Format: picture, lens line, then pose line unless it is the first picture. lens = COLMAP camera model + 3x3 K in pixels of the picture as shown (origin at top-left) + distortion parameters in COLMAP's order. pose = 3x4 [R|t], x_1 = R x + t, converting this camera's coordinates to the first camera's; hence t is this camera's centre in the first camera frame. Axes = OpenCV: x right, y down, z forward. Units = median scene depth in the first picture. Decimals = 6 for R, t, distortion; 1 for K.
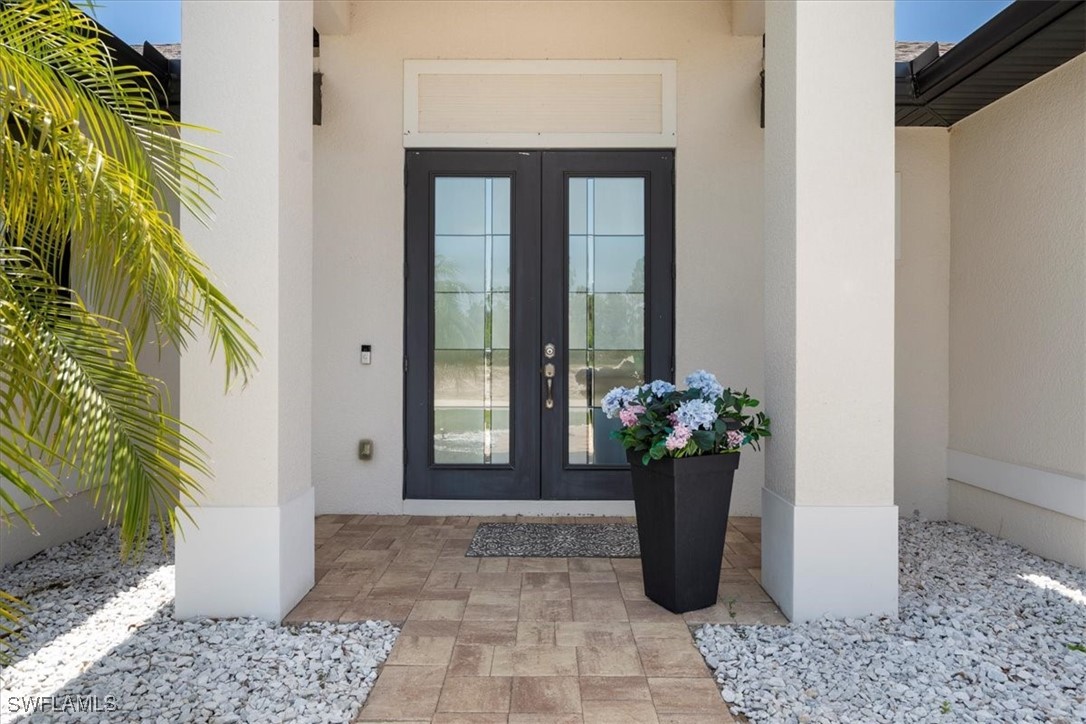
lens RADIAL K [[486.1, 0, 539.6], [0, 486.1, 360.0], [0, 0, 1]] dist [-0.001635, 0.000895]
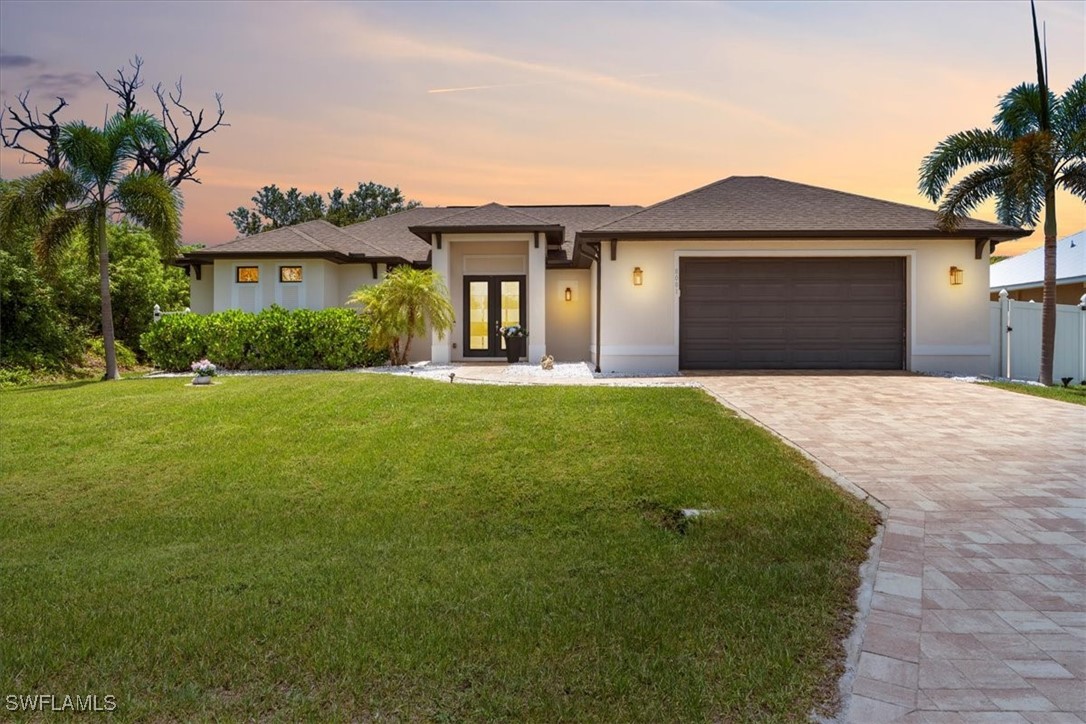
lens RADIAL K [[737.1, 0, 544.8], [0, 737.1, 360.7], [0, 0, 1]] dist [0.005963, 0.000131]
pose [[0.998852, -0.000932, -0.047891, 0.748070], [0.002368, 0.999549, 0.029945, 0.123283], [0.047841, -0.030024, 0.998404, -5.443233]]
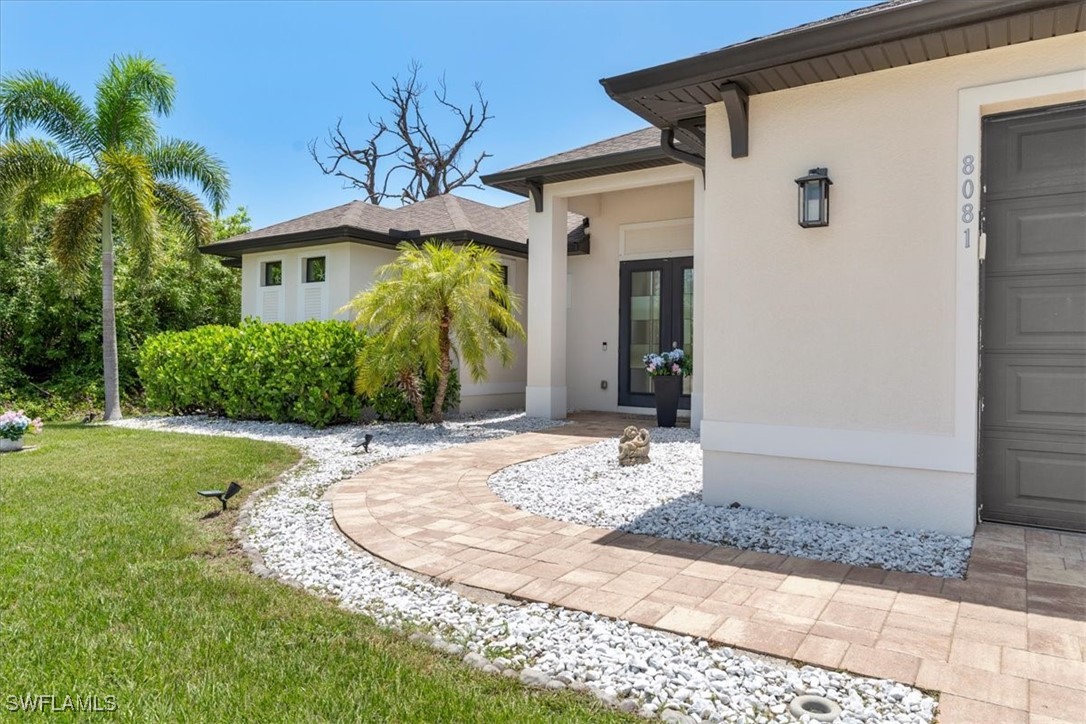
lens RADIAL K [[737.1, 0, 543.7], [0, 737.1, 356.5], [0, 0, 1]] dist [0.005963, 0.000131]
pose [[0.830541, 0.007195, -0.556911, 1.449143], [-0.007399, 0.999971, 0.001884, 0.034755], [0.556909, 0.002556, 0.830570, -2.249729]]
